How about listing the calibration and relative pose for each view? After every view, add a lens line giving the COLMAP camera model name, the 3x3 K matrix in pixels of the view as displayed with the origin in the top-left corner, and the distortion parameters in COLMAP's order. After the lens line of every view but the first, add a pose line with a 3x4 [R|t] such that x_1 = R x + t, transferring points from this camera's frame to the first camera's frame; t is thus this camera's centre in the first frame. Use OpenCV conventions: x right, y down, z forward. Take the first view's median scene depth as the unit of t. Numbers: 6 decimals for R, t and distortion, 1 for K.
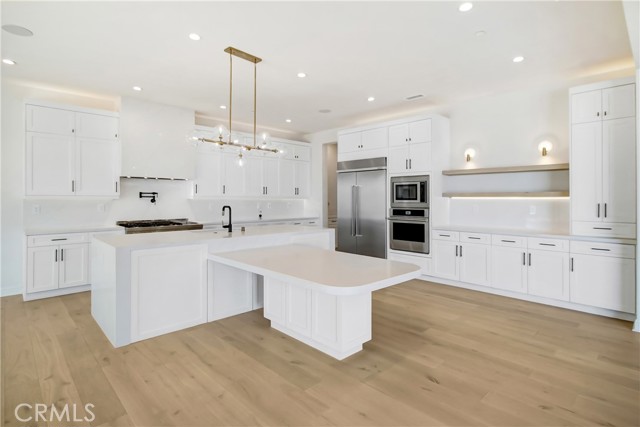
lens RADIAL K [[329.5, 0, 321.8], [0, 329.5, 201.6], [0, 0, 1]] dist [0.001841, 0.000507]
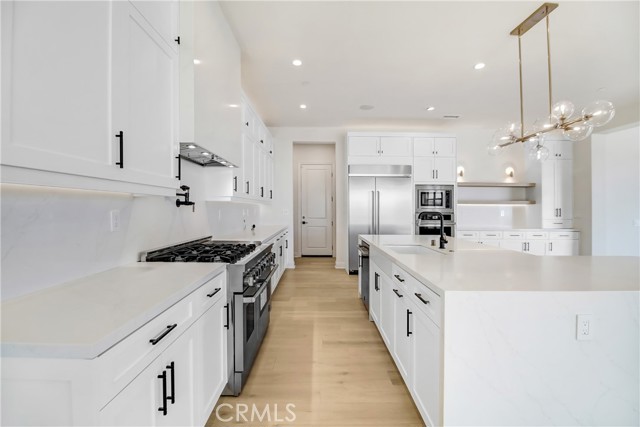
lens RADIAL K [[289.4, 0, 319.8], [0, 289.4, 209.7], [0, 0, 1]] dist [-0.007571, -0.000506]
pose [[0.687440, -0.000293, 0.726241, -0.861435], [0.000597, 1.000000, -0.000162, 0.009637], [-0.726241, 0.000545, 0.687440, 0.715931]]
